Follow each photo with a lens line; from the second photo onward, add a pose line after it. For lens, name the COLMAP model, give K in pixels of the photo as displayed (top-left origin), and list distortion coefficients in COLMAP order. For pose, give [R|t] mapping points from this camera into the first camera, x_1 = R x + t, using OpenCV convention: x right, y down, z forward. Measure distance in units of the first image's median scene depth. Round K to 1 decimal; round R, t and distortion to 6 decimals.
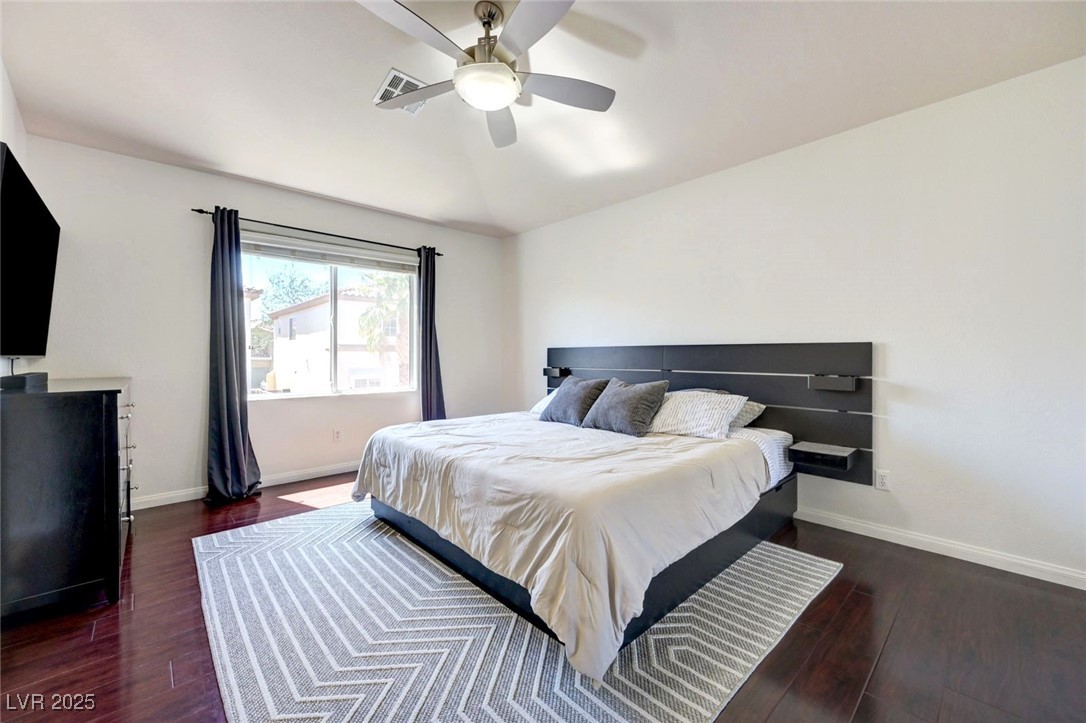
lens RADIAL K [[429.2, 0, 545.6], [0, 429.2, 358.4], [0, 0, 1]] dist [0.000981, 0.000171]
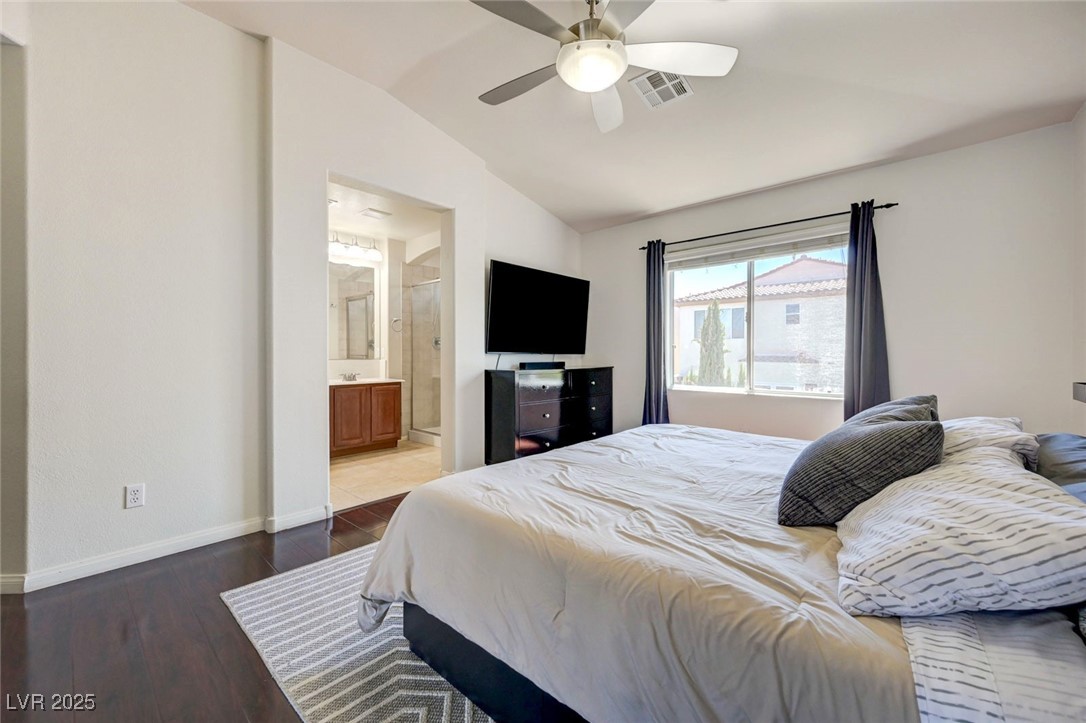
lens RADIAL K [[439.3, 0, 540.5], [0, 439.3, 355.4], [0, 0, 1]] dist [-0.000477, 0.000028]
pose [[0.093273, 0.005222, -0.995627, 0.697509], [-0.006773, 0.999966, 0.004610, -0.009337], [0.995617, 0.006313, 0.093306, 0.691372]]
